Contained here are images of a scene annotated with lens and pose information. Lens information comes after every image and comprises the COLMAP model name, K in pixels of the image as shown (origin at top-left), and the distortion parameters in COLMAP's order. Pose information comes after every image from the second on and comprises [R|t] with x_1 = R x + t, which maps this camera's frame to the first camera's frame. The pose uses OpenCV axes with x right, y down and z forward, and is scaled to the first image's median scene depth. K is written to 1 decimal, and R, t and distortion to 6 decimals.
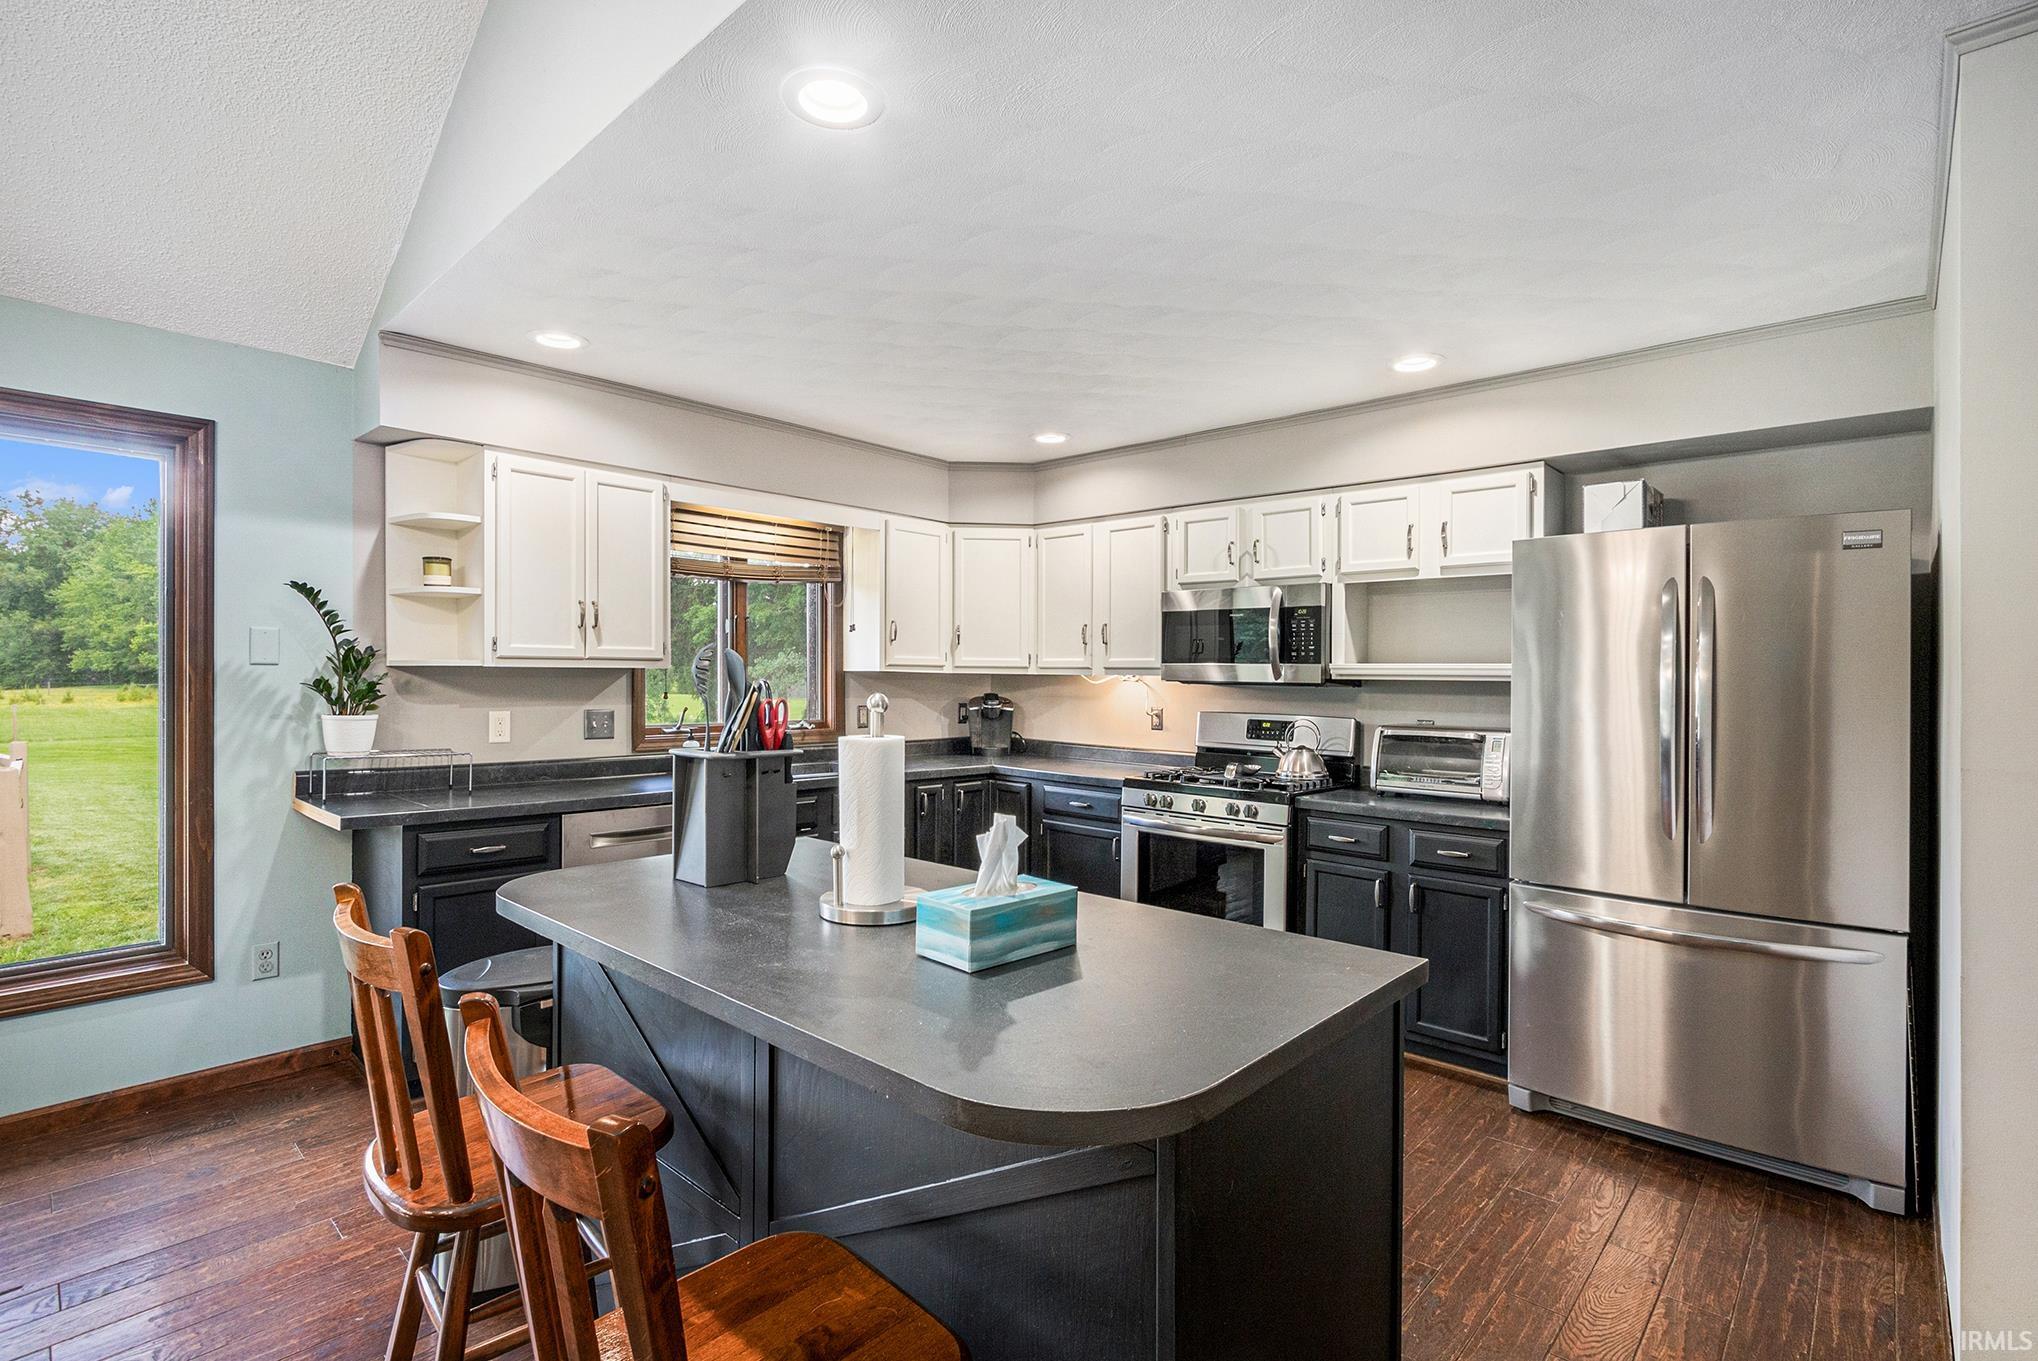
lens RADIAL K [[950.4, 0, 1024.6], [0, 950.4, 680.9], [0, 0, 1]] dist [-0.018545, 0.002133]
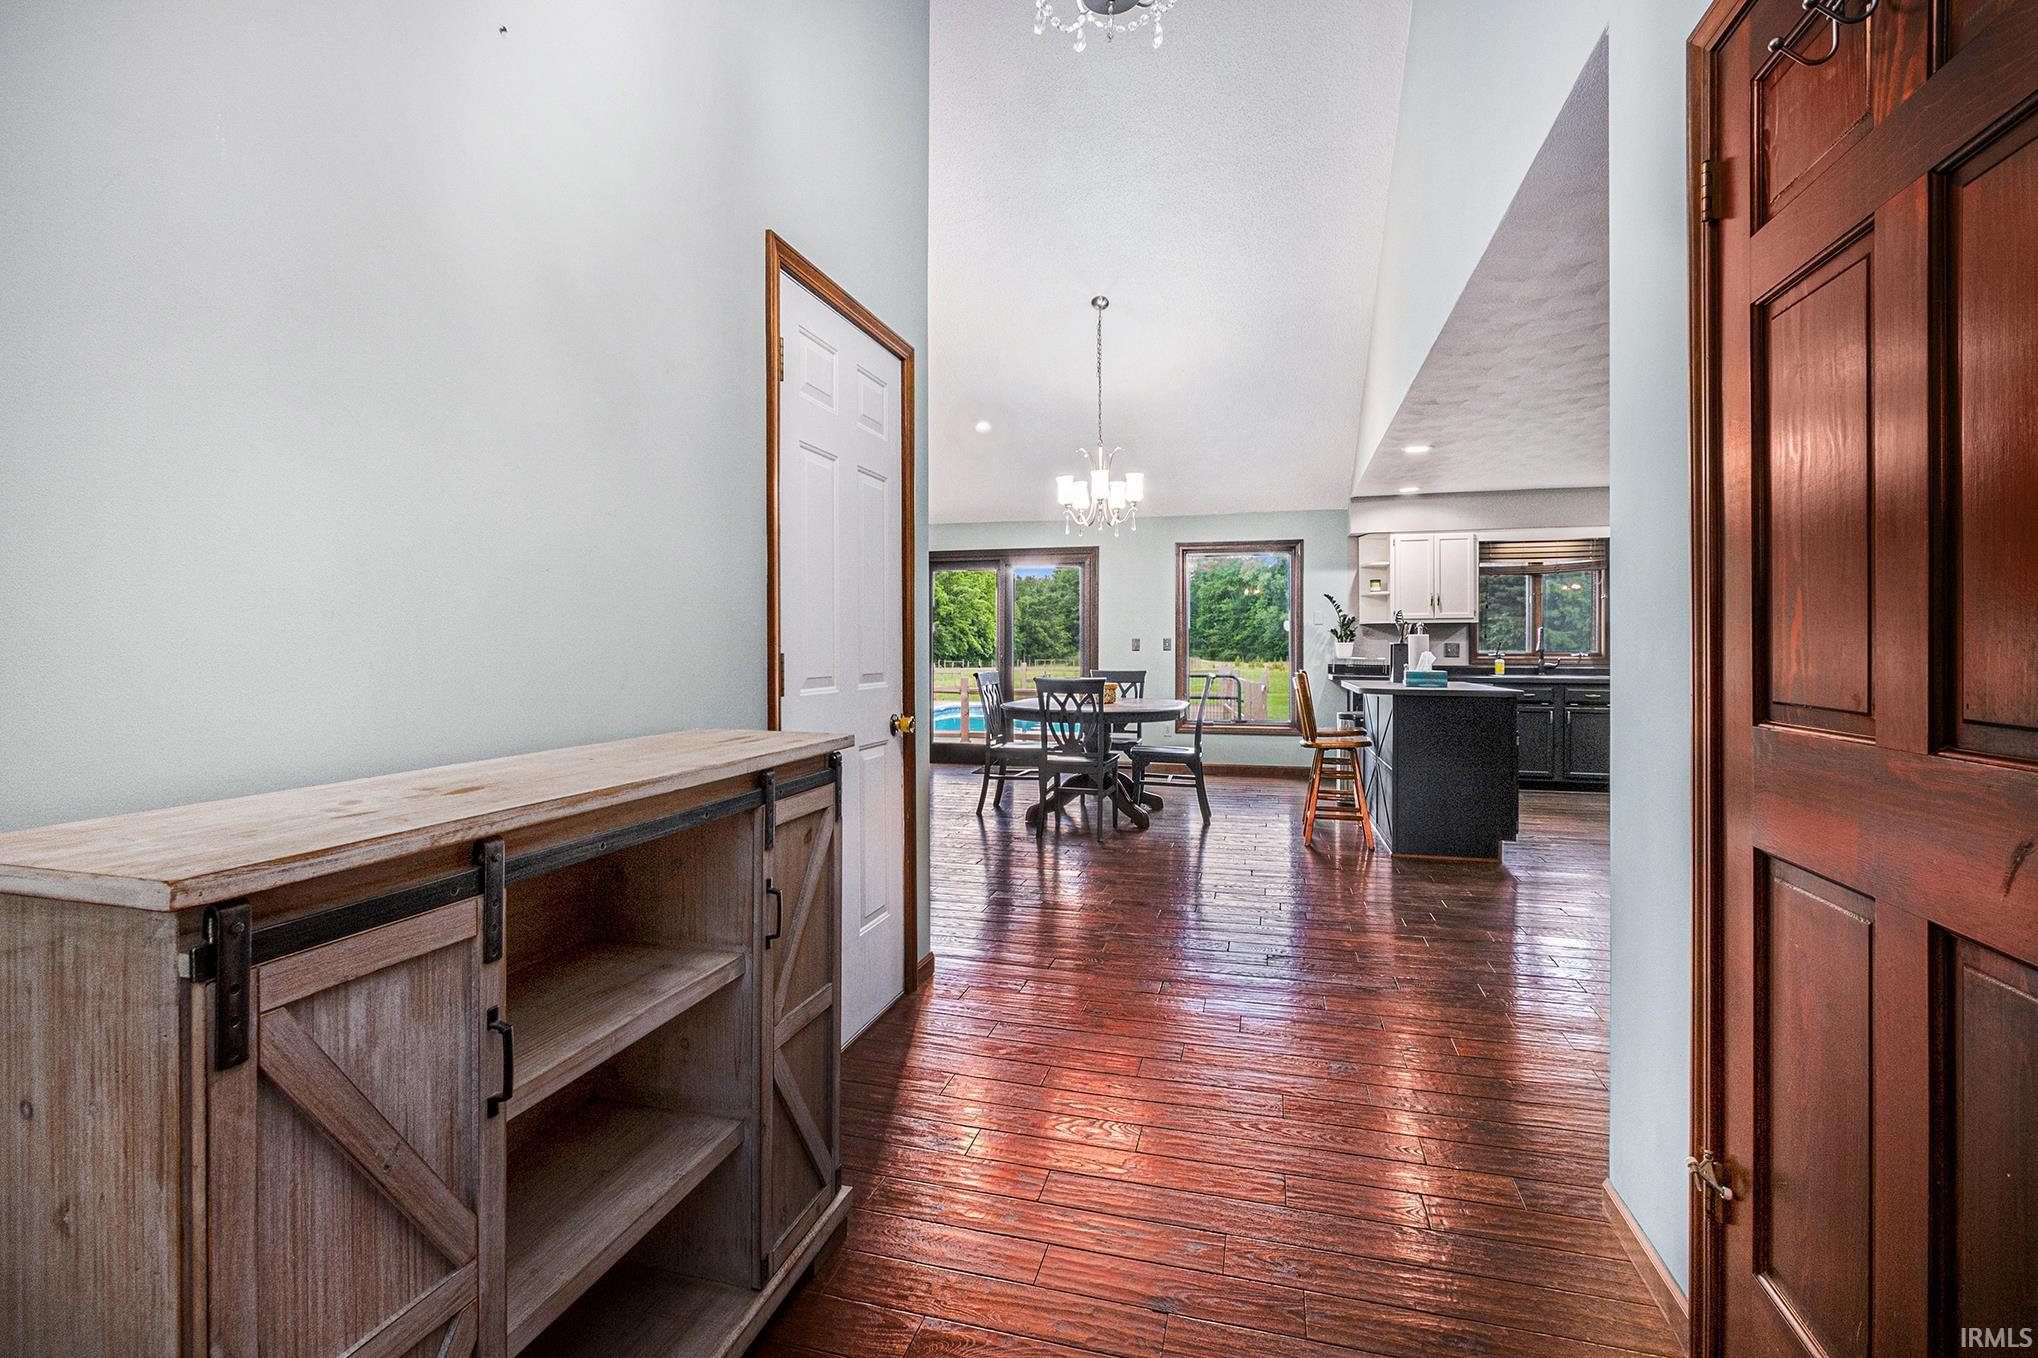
lens RADIAL K [[950.4, 0, 1020.7], [0, 950.4, 656.9], [0, 0, 1]] dist [-0.018545, 0.002133]
pose [[0.469253, -0.000010, -0.883064, 0.970371], [0.001680, 0.999998, 0.000881, 0.057508], [0.883062, -0.001897, 0.469252, -0.843522]]
